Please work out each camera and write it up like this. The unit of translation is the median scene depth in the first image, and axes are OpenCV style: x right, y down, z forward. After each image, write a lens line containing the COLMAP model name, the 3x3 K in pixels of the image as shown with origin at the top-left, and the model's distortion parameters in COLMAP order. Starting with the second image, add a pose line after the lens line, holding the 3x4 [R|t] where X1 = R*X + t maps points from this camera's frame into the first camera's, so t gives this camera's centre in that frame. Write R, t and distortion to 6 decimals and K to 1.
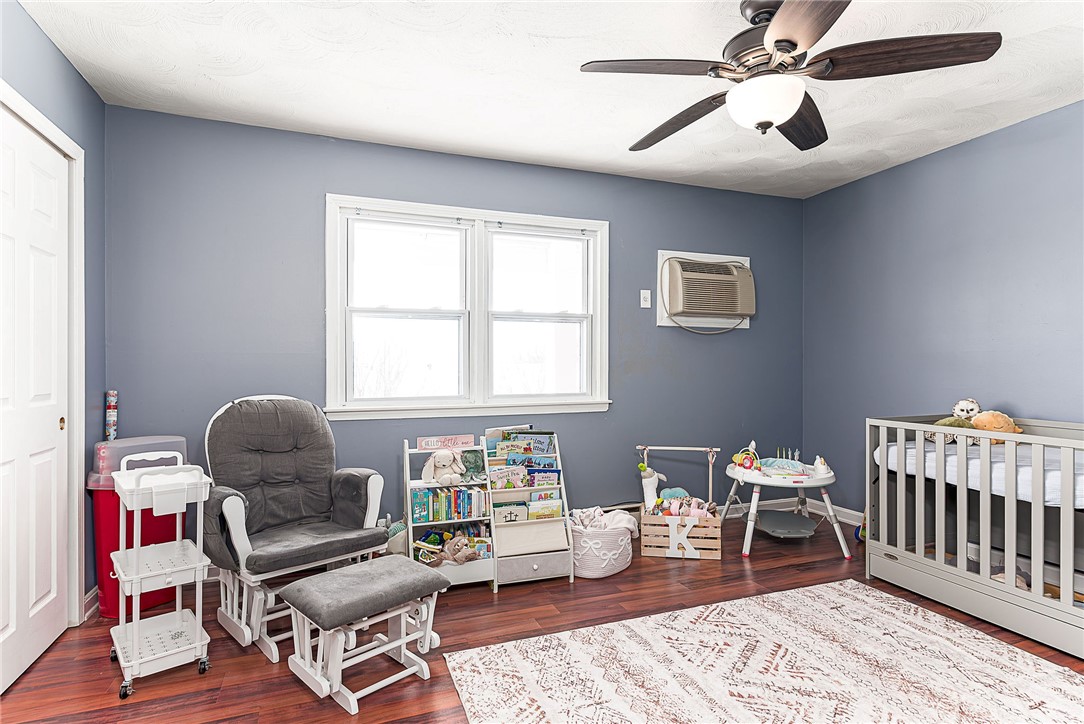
lens RADIAL K [[565.4, 0, 548.1], [0, 565.4, 360.9], [0, 0, 1]] dist [0.001863, -0.000995]
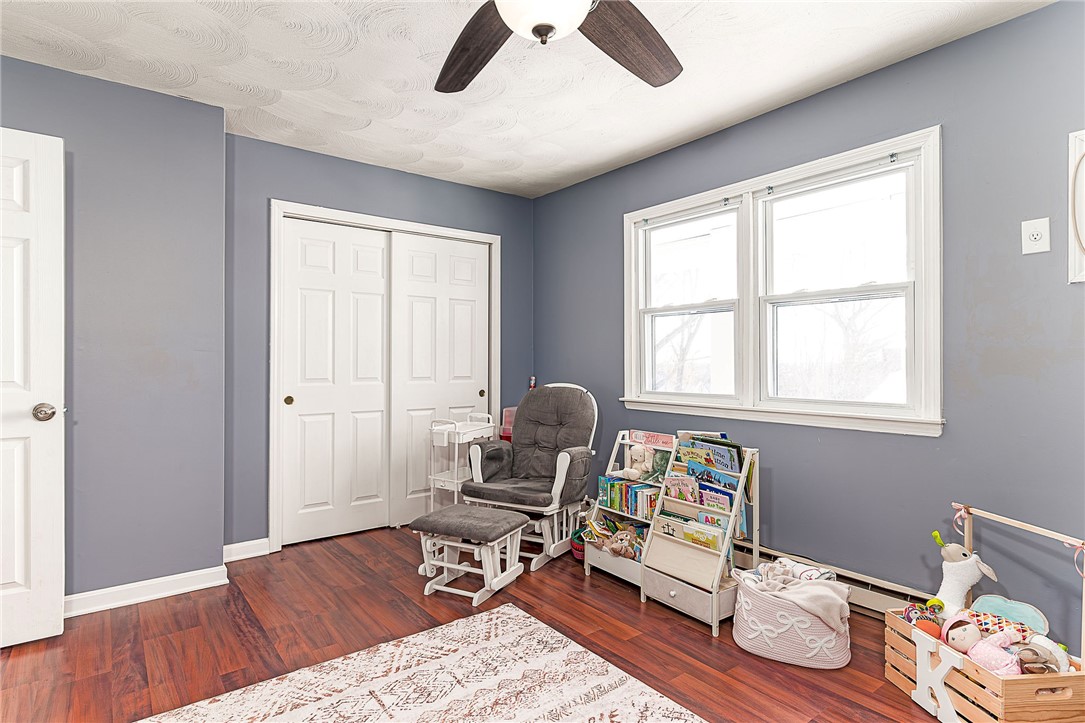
lens RADIAL K [[565.9, 0, 546.3], [0, 565.9, 357.1], [0, 0, 1]] dist [0.001863, -0.000995]
pose [[0.281732, -0.009145, -0.959450, 0.767472], [0.002432, 0.999958, -0.008817, 0.009880], [0.959490, 0.000150, 0.281742, 0.576712]]
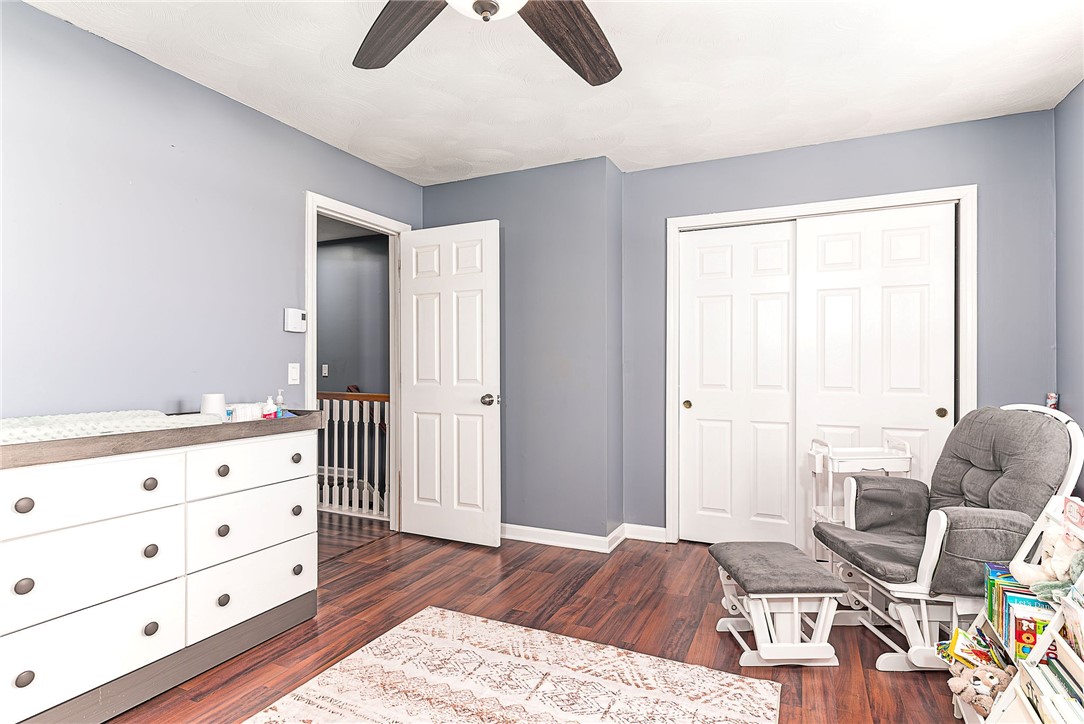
lens RADIAL K [[565.4, 0, 546.0], [0, 565.4, 365.6], [0, 0, 1]] dist [0.001863, -0.000995]
pose [[-0.725264, -0.003660, -0.688462, 0.561037], [-0.001912, 0.999993, -0.003302, 0.007848], [0.688469, -0.001078, -0.725265, 1.096736]]
